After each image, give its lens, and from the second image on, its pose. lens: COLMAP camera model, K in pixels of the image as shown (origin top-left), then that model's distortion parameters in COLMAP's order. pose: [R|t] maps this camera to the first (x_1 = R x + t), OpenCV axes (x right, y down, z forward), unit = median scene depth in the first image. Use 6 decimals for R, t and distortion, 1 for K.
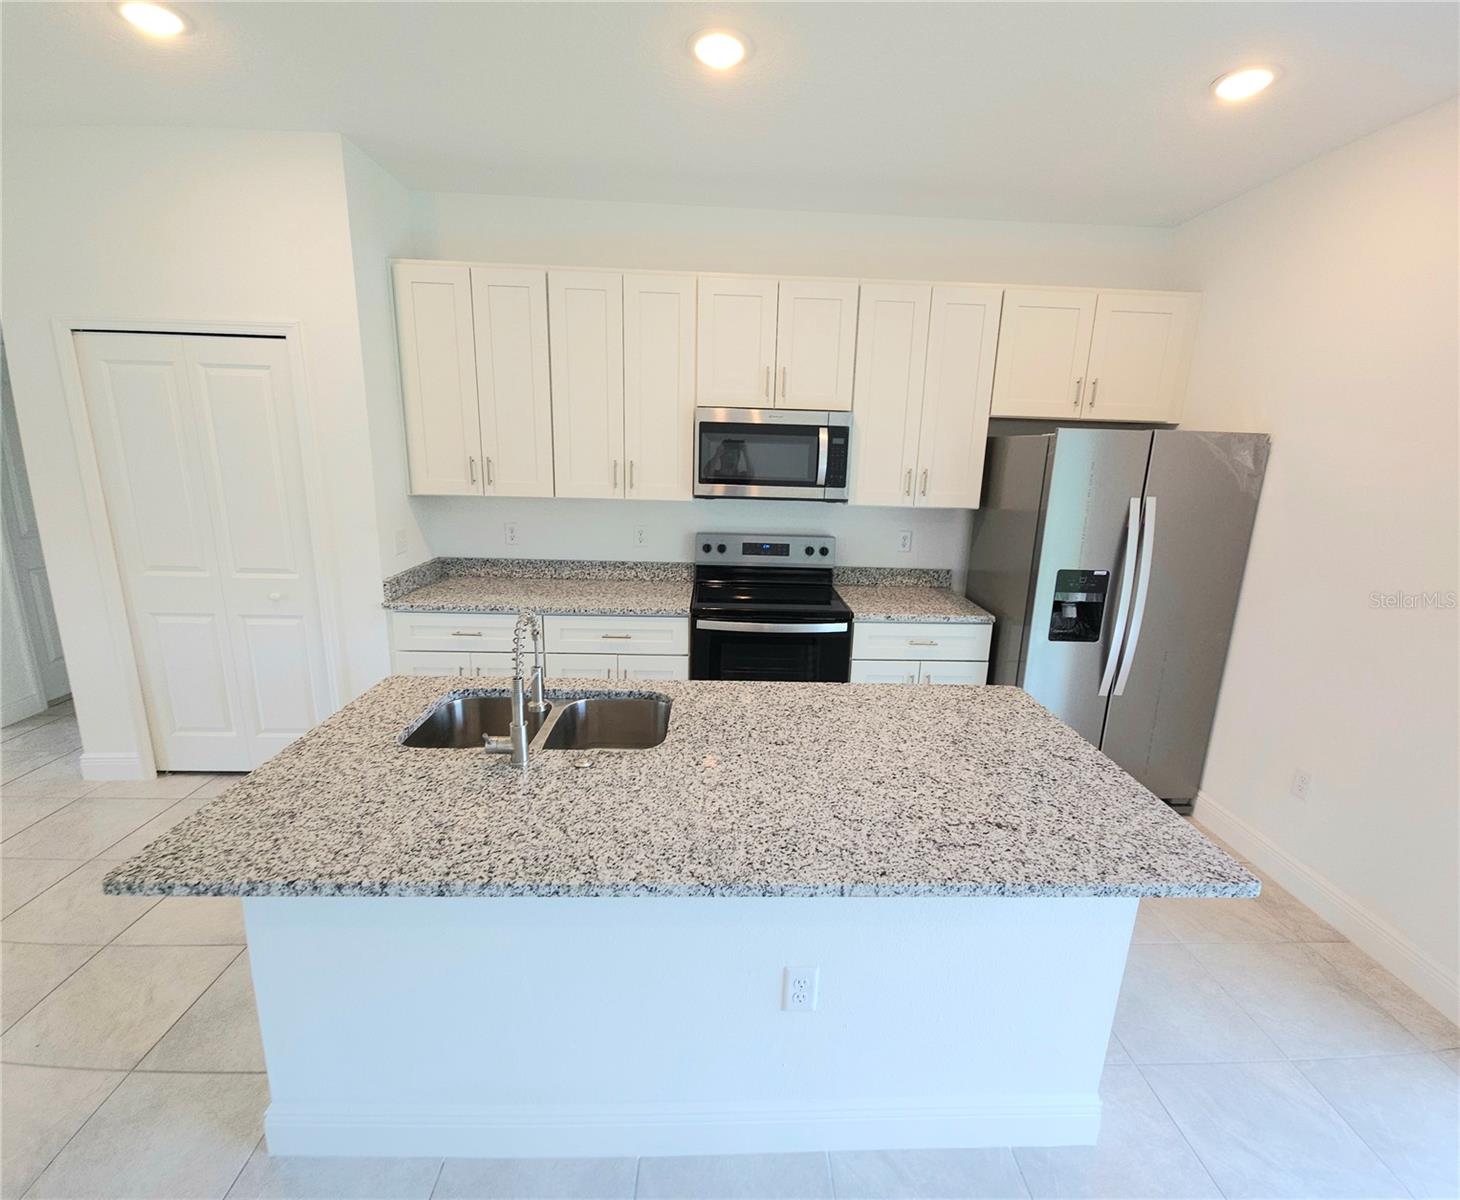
lens RADIAL K [[650.0, 0, 739.1], [0, 650.0, 590.4], [0, 0, 1]] dist [0.002874, 0.000107]
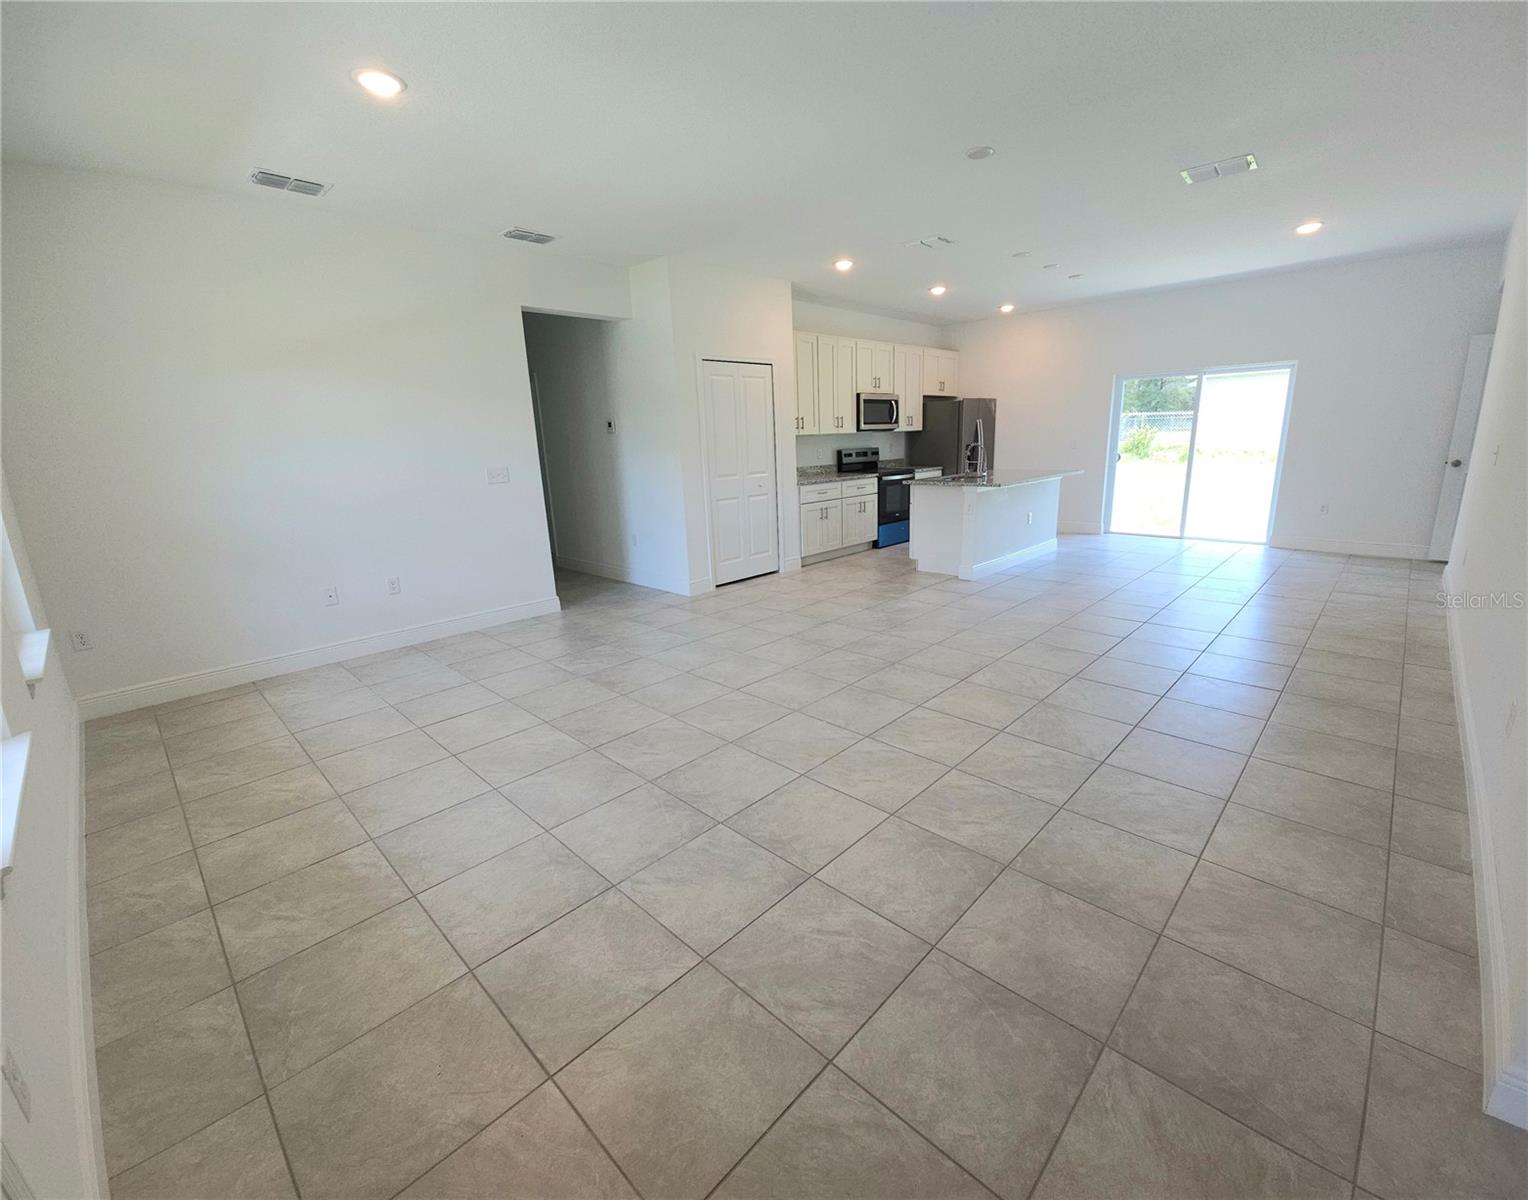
lens RADIAL K [[641.1, 0, 764.0], [0, 641.1, 600.0], [0, 0, 1]] dist [0.000054, 0.000055]
pose [[0.728915, -0.223420, 0.647121, -2.055914], [0.213298, 0.972315, 0.095436, 0.170033], [-0.650528, 0.068465, 0.756390, -0.546383]]
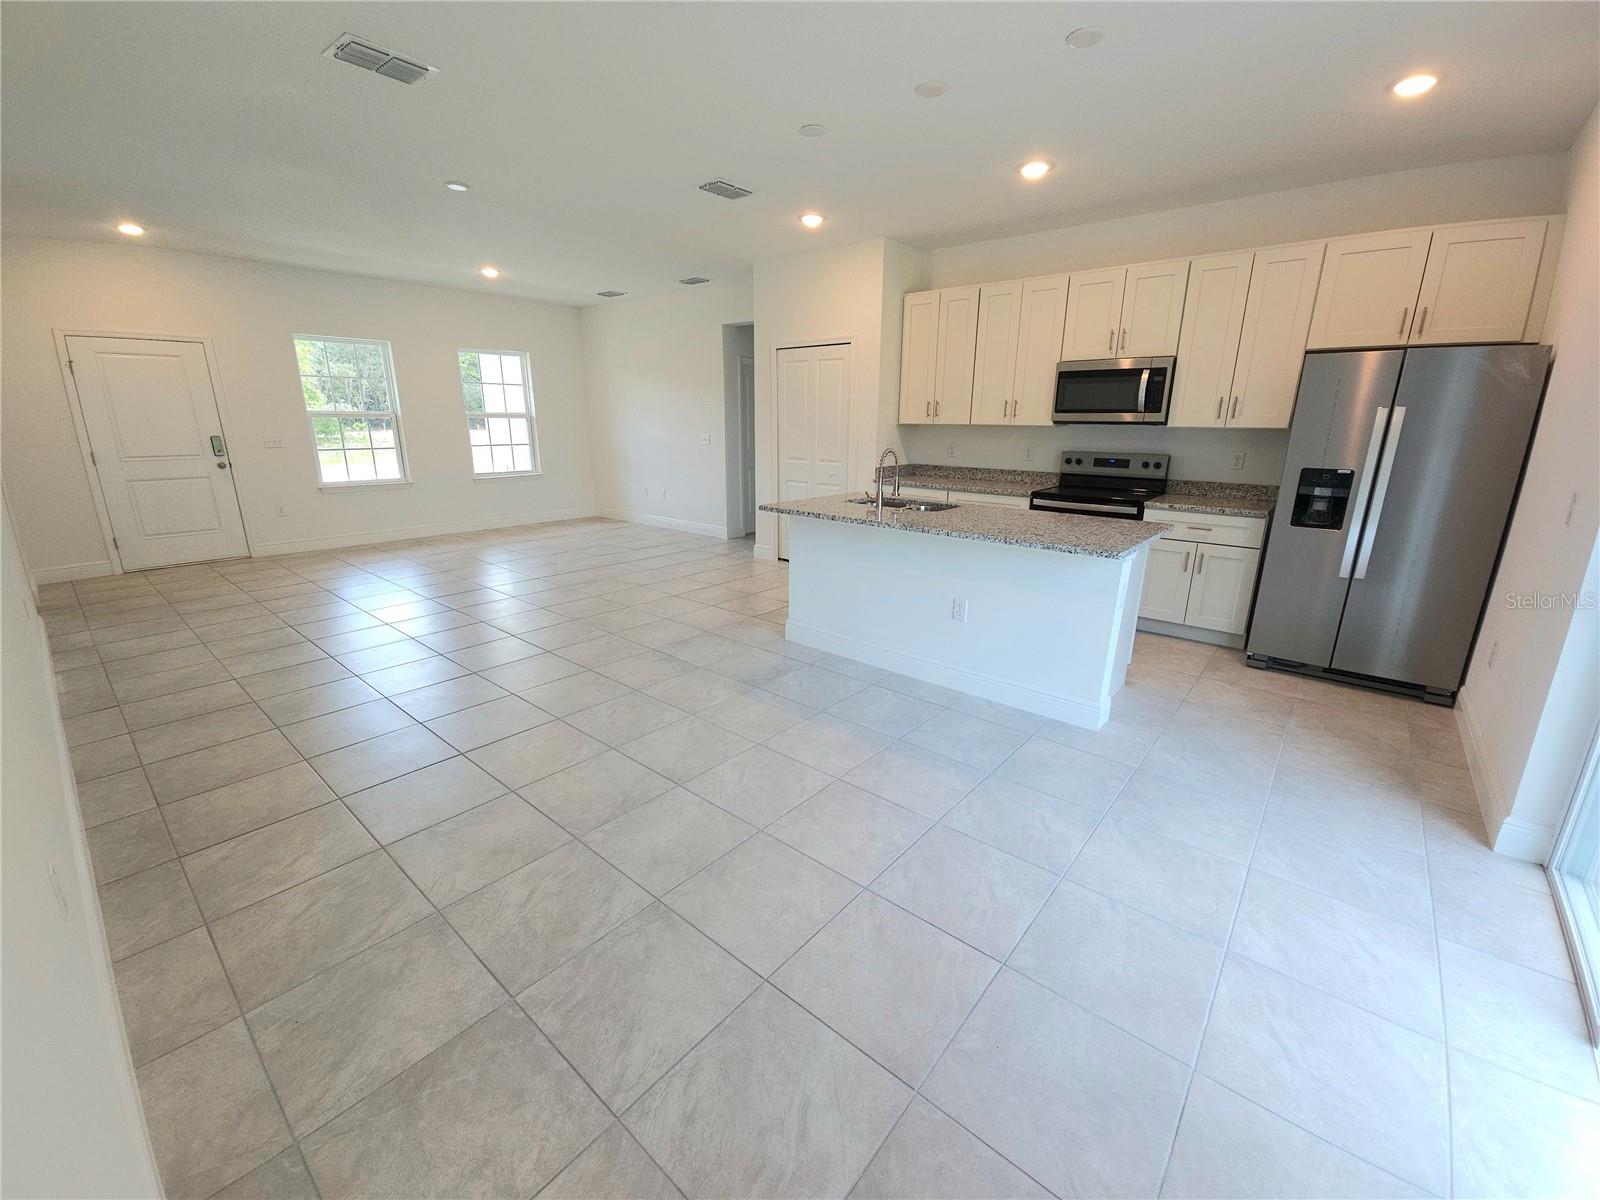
lens RADIAL K [[653.9, 0, 800.0], [0, 653.9, 600.0], [0, 0, 1]] dist [0.001138, -0.000194]
pose [[0.735972, 0.159009, -0.658074, 0.579383], [-0.136128, 0.986932, 0.086227, 0.219604], [0.663185, 0.026121, 0.748000, -0.539943]]
